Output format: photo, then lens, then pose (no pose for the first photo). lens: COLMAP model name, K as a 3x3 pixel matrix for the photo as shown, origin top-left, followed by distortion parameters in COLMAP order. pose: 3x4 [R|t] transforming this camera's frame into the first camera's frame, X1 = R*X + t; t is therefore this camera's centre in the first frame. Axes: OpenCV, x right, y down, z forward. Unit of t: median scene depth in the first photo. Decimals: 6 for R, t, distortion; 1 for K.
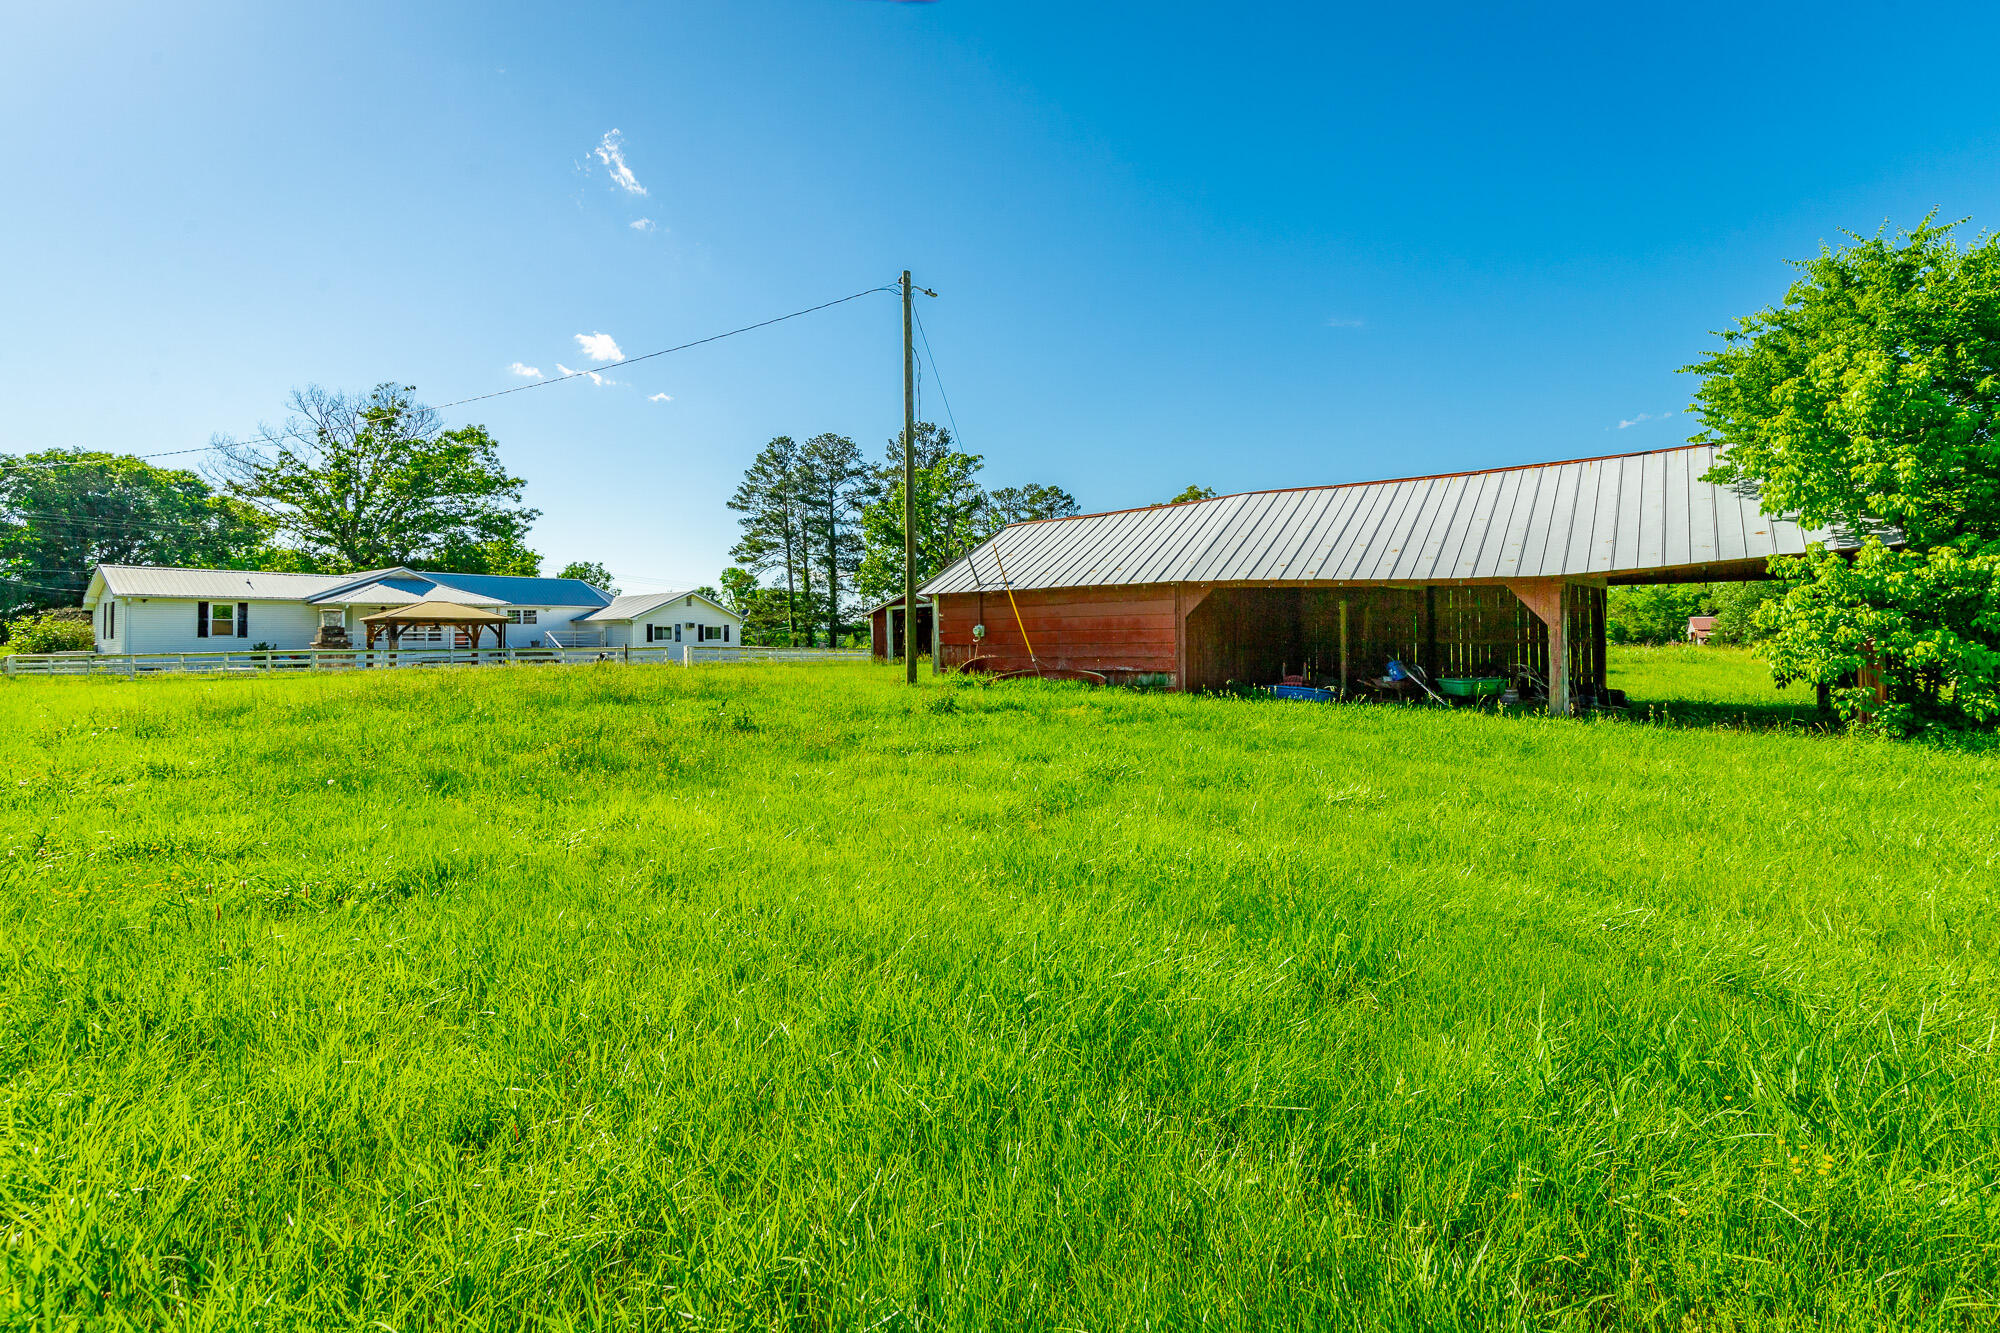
lens RADIAL K [[913.6, 0, 1030.6], [0, 913.6, 618.1], [0, 0, 1]] dist [0.000483, 0.000513]
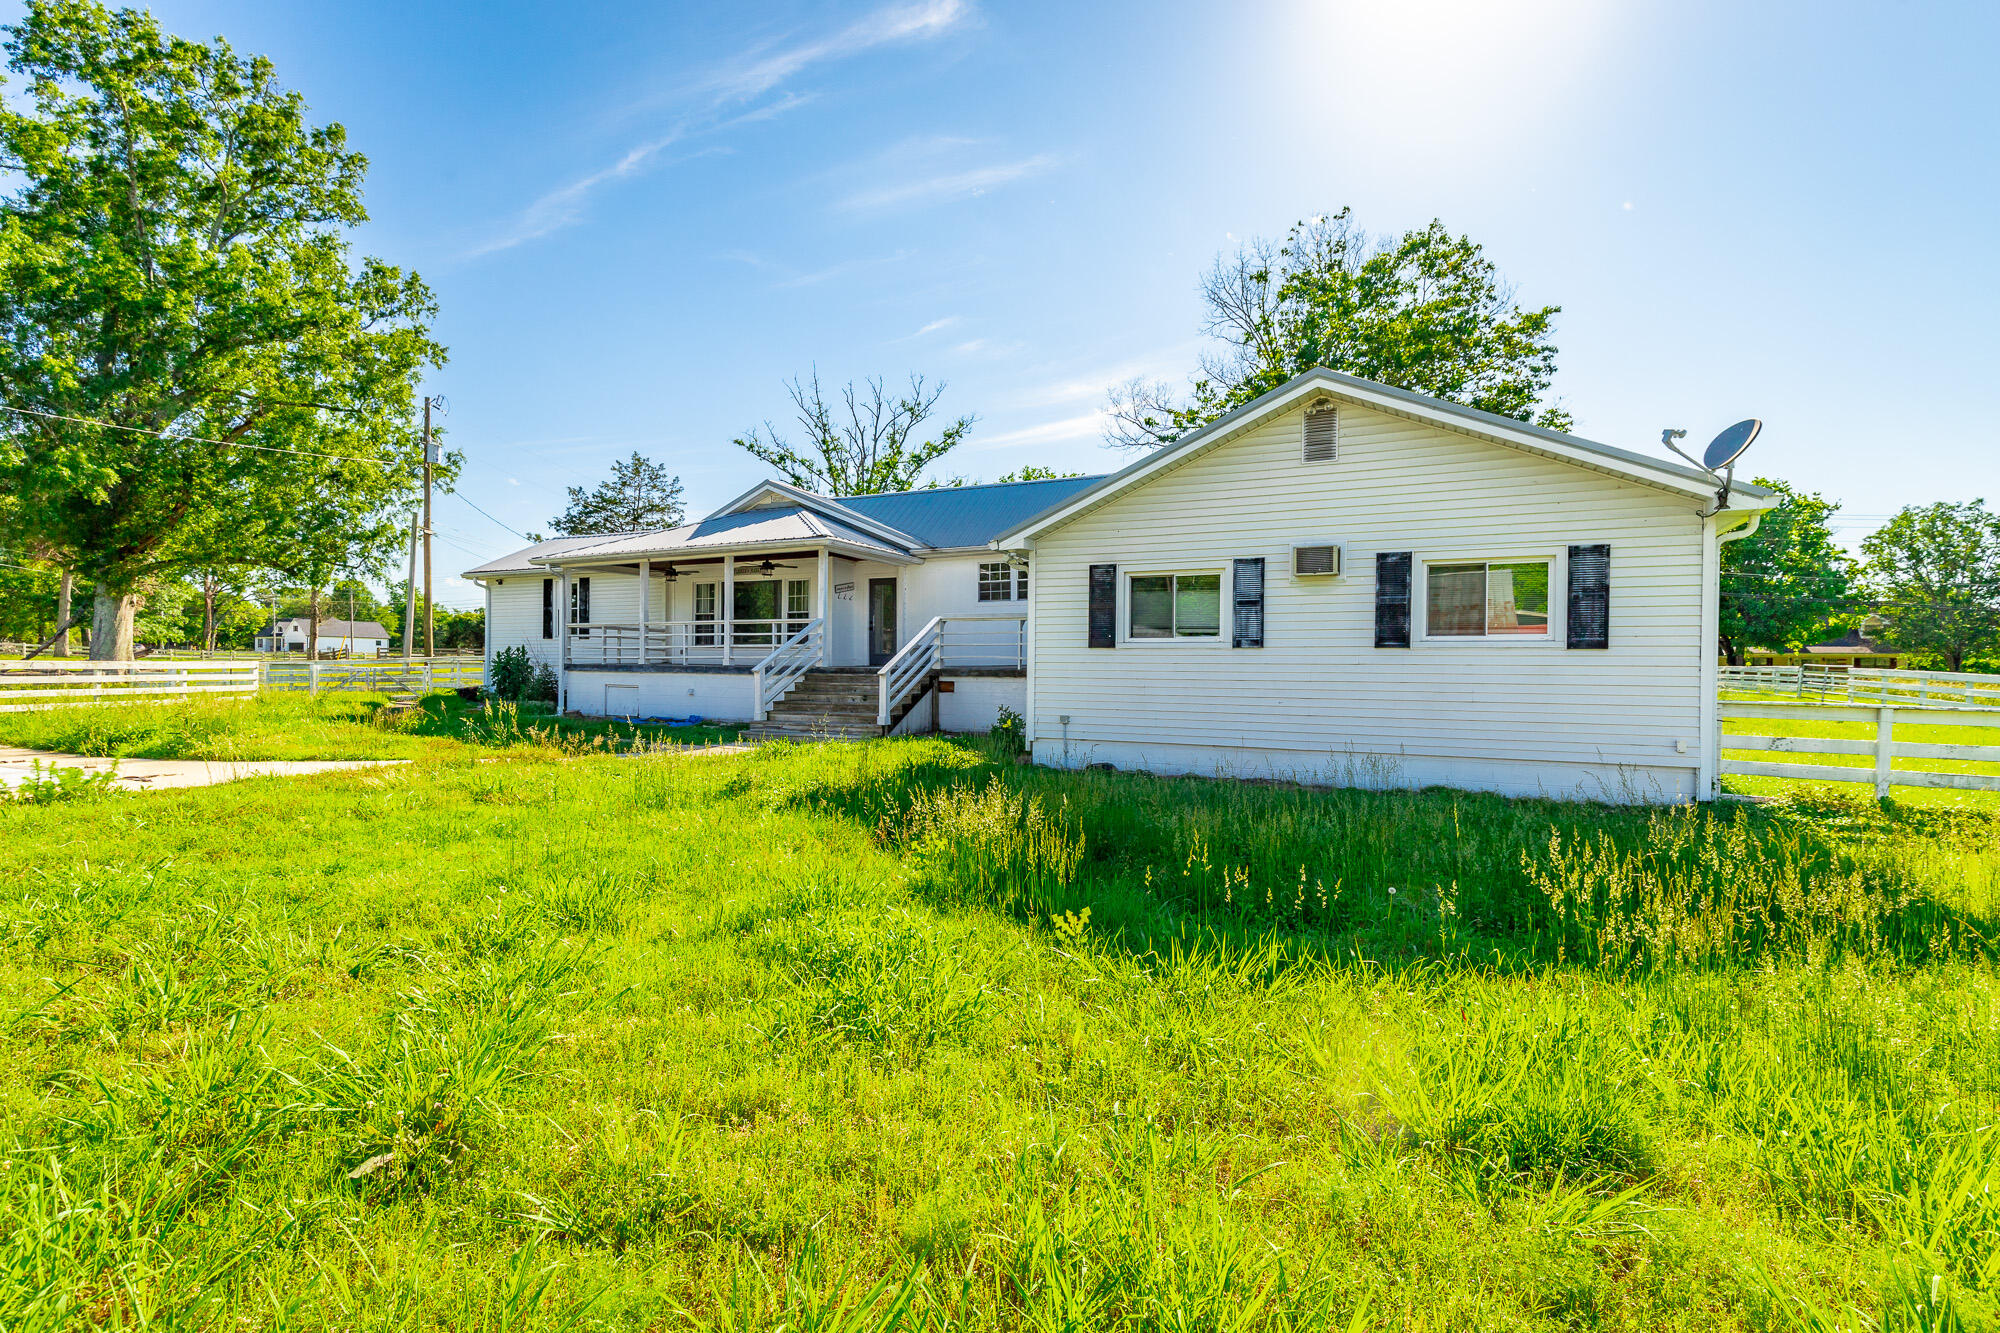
lens RADIAL K [[910.1, 0, 1005.3], [0, 910.1, 674.4], [0, 0, 1]] dist [0.005609, -0.000048]
pose [[0.173243, 0.020288, -0.984670, -0.167833], [0.012405, 0.999664, 0.022780, 0.022266], [0.984801, -0.016162, 0.172933, 0.763301]]
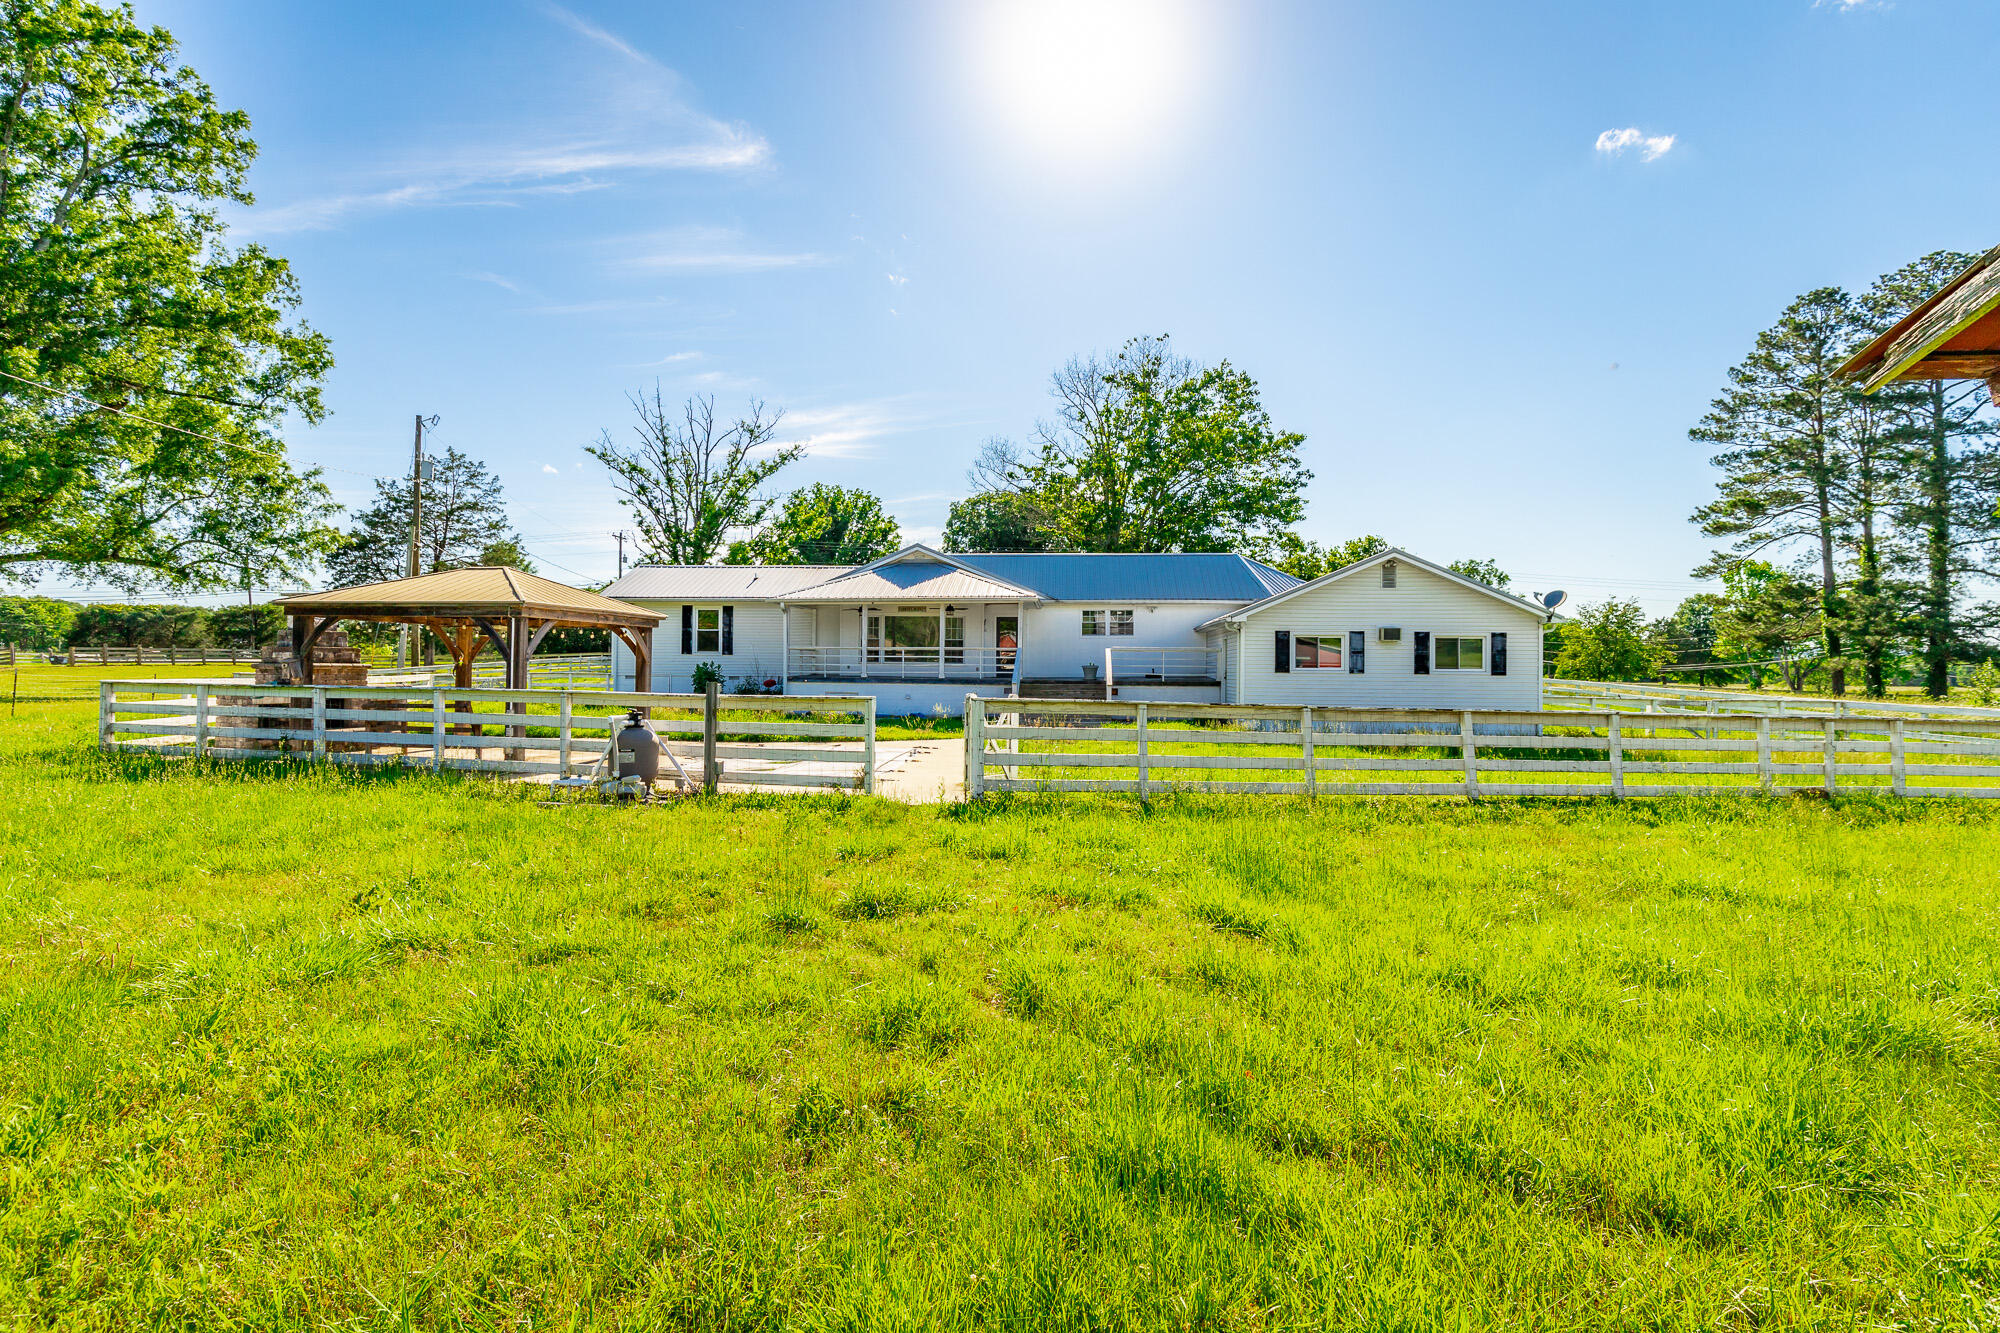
lens RADIAL K [[901.0, 0, 1007.1], [0, 901.0, 664.6], [0, 0, 1]] dist [0.004836, 0.000068]
pose [[0.514151, 0.014268, -0.857581, -0.095069], [0.005870, 0.999780, 0.020153, 0.010634], [0.857680, -0.015395, 0.513954, 0.542676]]
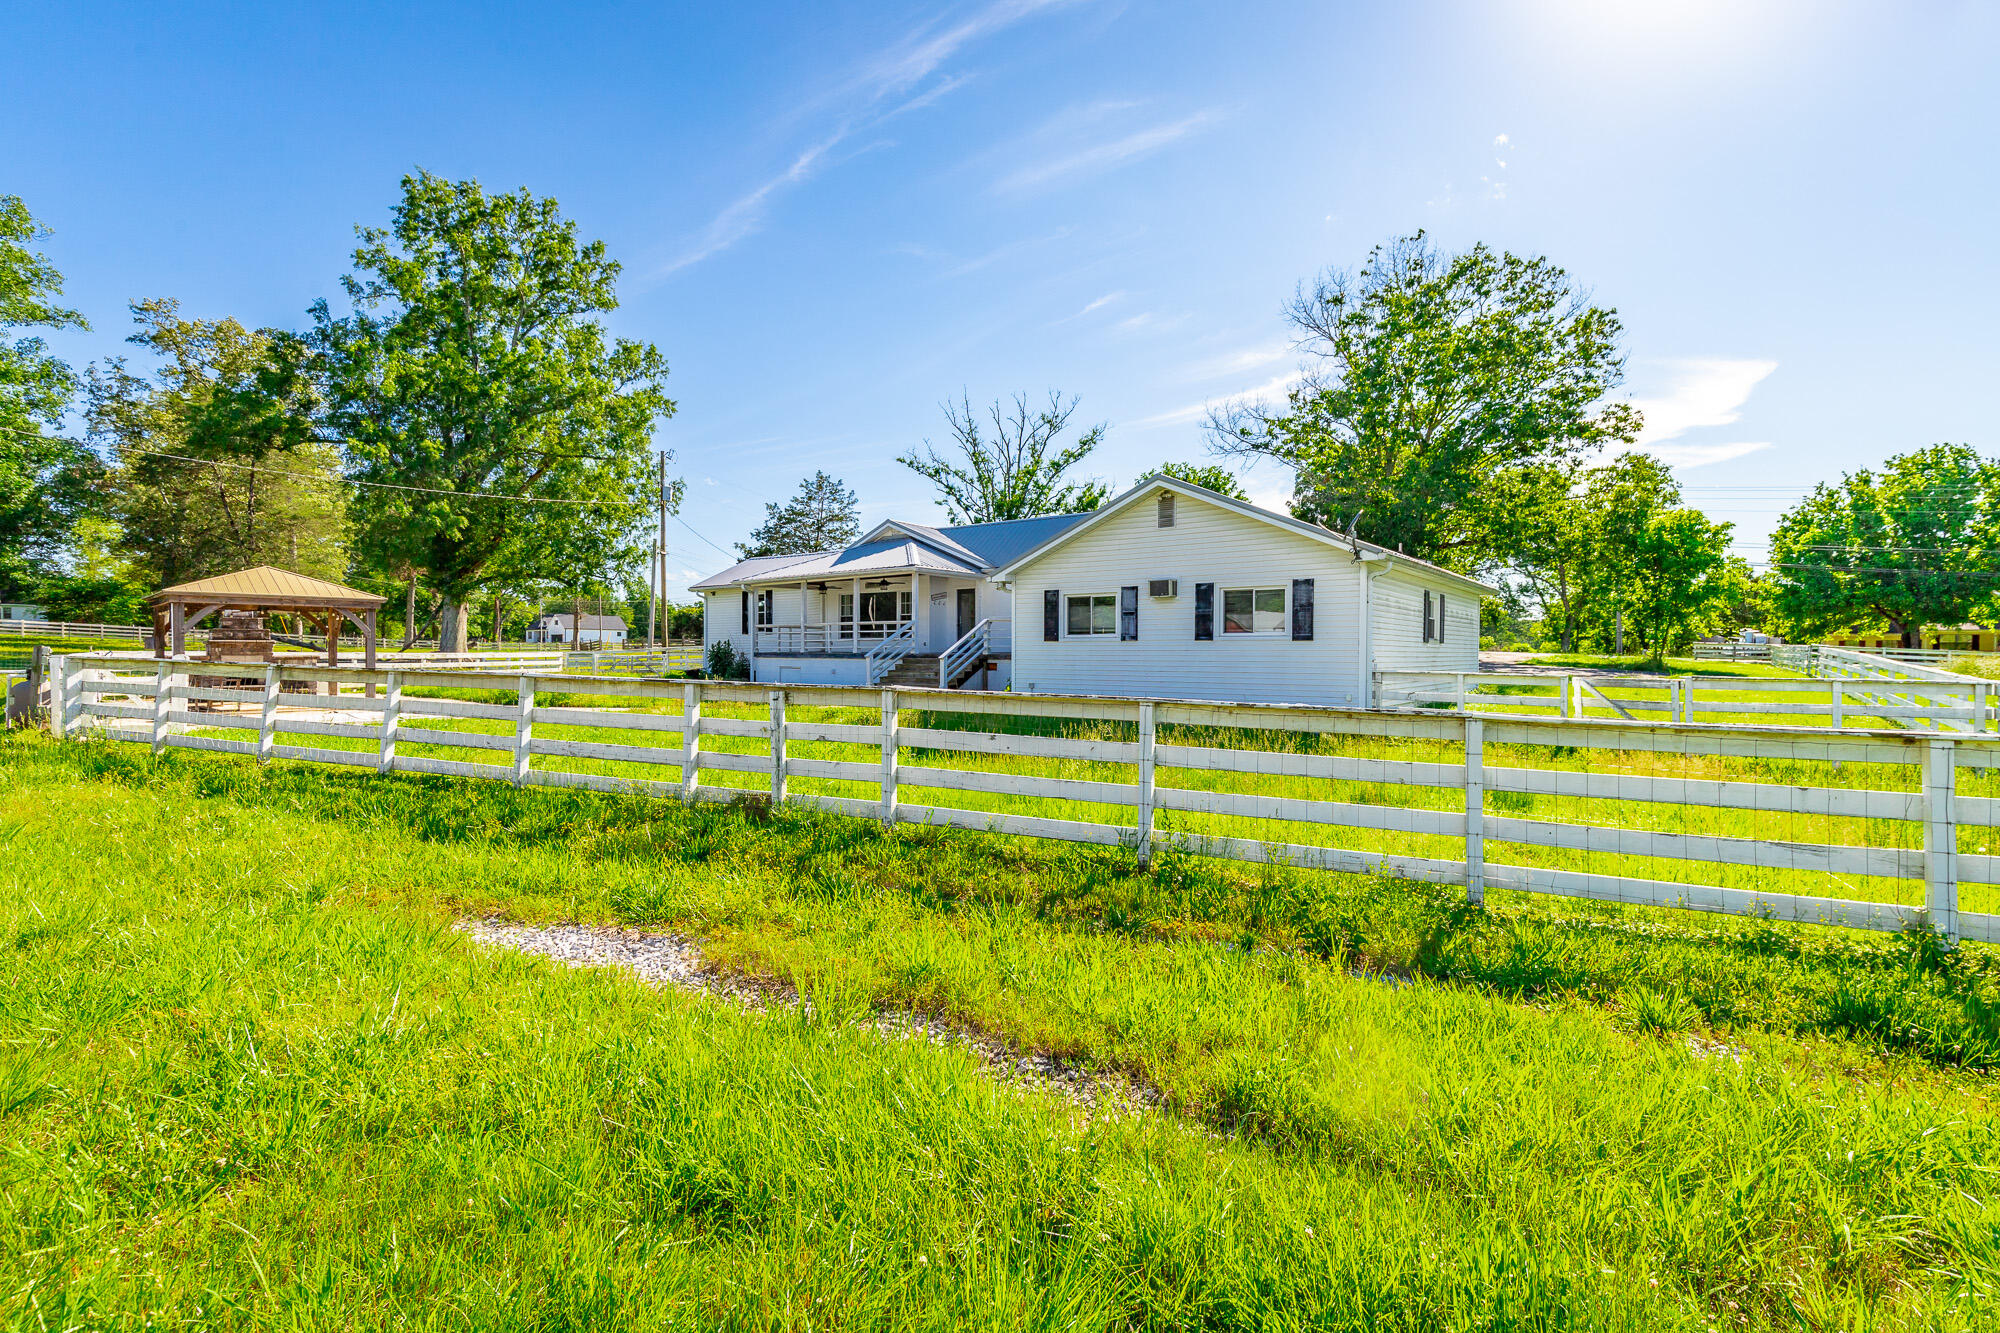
lens RADIAL K [[906.5, 0, 1007.7], [0, 906.5, 660.6], [0, 0, 1]] dist [0.002285, 0.000650]
pose [[-0.020020, 0.022374, -0.999549, -0.051870], [0.022827, 0.999499, 0.021916, 0.020889], [0.999539, -0.022378, -0.020521, 0.804353]]
